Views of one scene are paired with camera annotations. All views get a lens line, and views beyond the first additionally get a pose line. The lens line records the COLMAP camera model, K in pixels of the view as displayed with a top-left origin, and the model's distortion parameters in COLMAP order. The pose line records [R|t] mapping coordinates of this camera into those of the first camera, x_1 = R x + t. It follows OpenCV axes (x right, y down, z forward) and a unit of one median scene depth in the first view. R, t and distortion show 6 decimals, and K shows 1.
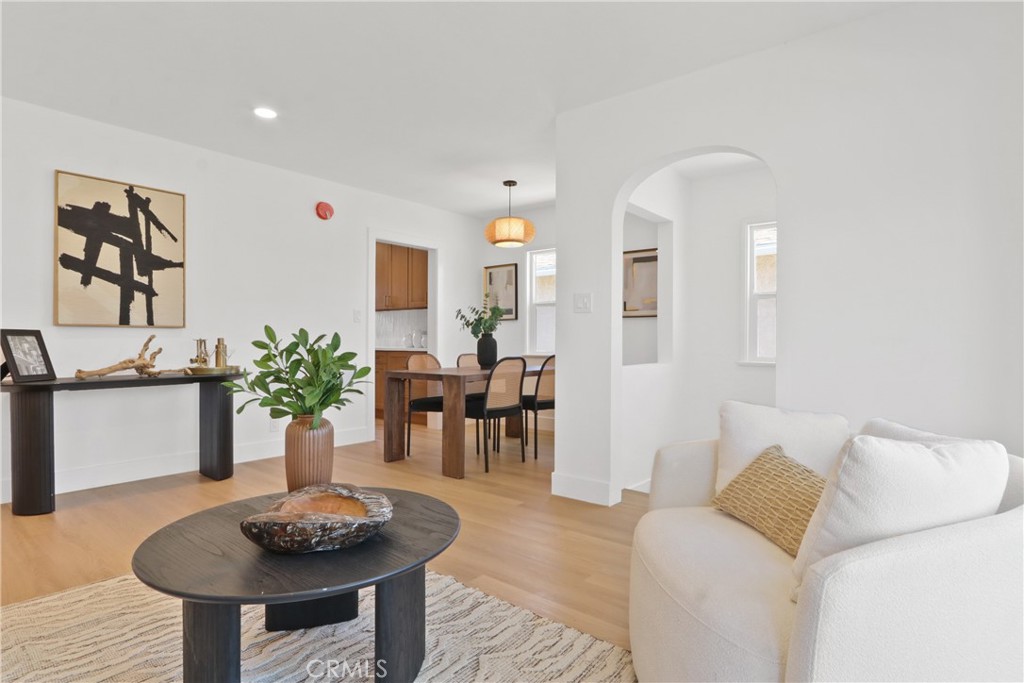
lens RADIAL K [[538.6, 0, 512.0], [0, 538.6, 341.5], [0, 0, 1]] dist [-0.001622, -0.000294]
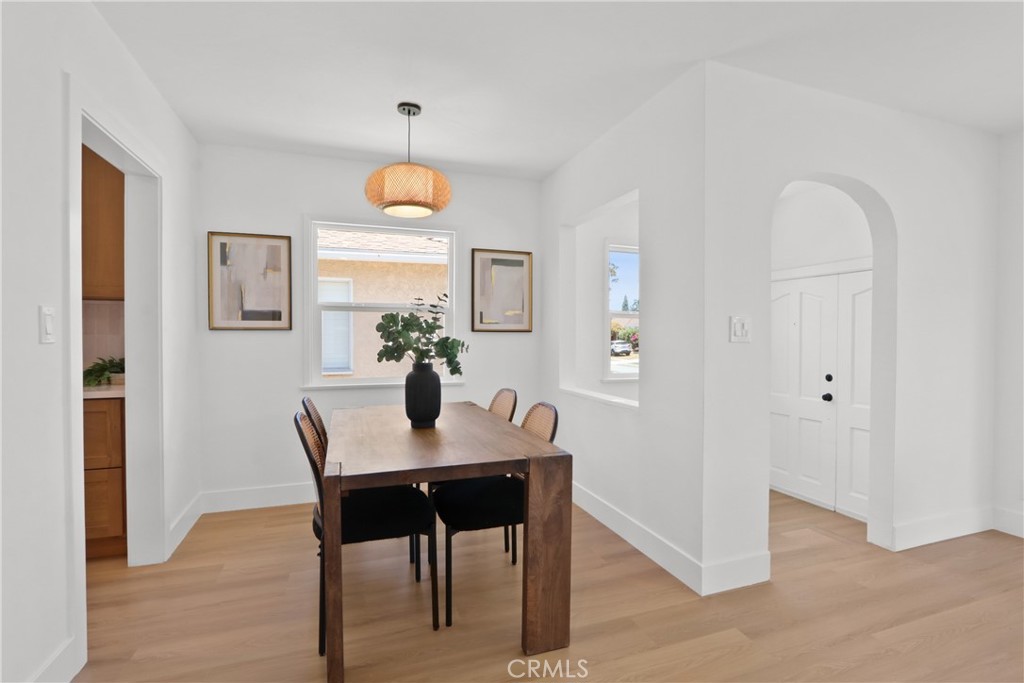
lens RADIAL K [[498.6, 0, 526.3], [0, 498.6, 340.5], [0, 0, 1]] dist [-0.014278, 0.000392]
pose [[0.505831, -0.013008, 0.862535, -0.401409], [0.002408, 0.999904, 0.013667, -0.042213], [-0.862629, -0.004836, 0.505813, 0.580647]]
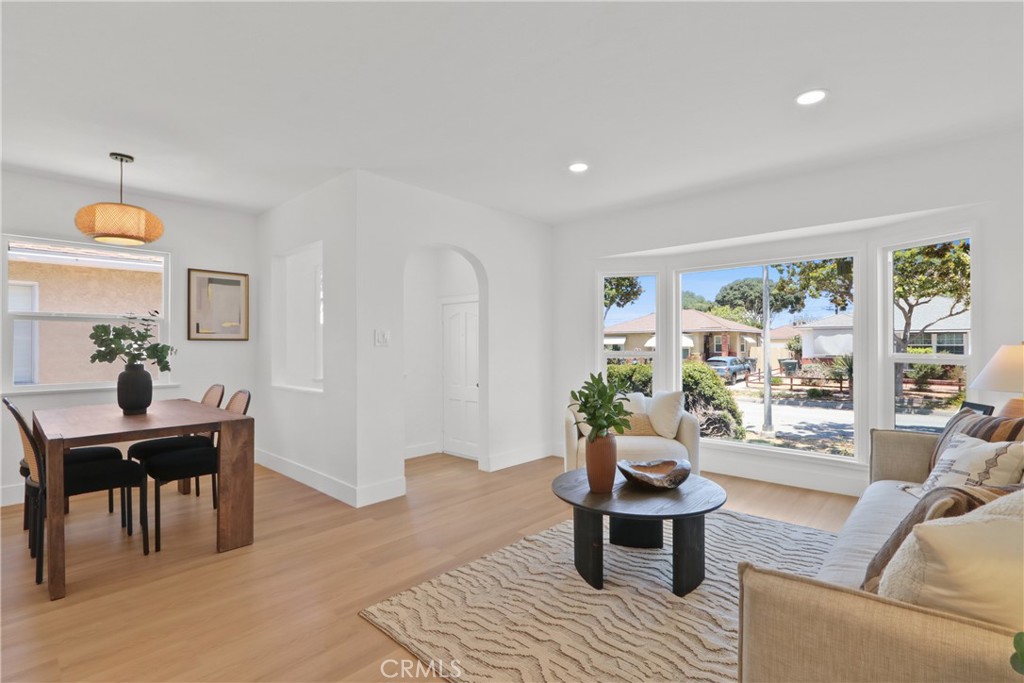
lens RADIAL K [[480.6, 0, 523.3], [0, 480.6, 341.3], [0, 0, 1]] dist [-0.009960, 0.000659]
pose [[0.053209, 0.001920, 0.998582, -0.600341], [0.005688, 0.999981, -0.002226, -0.038199], [-0.998567, 0.005799, 0.053197, 0.399680]]
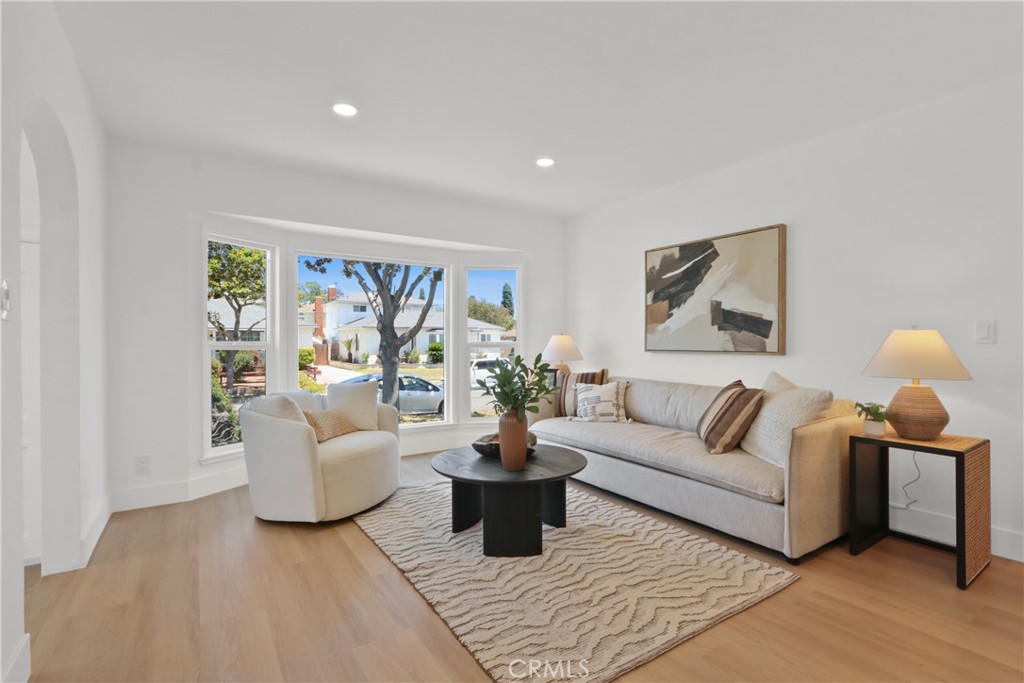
lens RADIAL K [[480.6, 0, 523.3], [0, 480.6, 341.3], [0, 0, 1]] dist [-0.009960, 0.000659]
pose [[-0.957744, -0.001087, 0.287621, -0.278773], [0.000712, 0.999981, 0.006152, -0.025252], [-0.287622, 0.006097, -0.957725, 0.812305]]
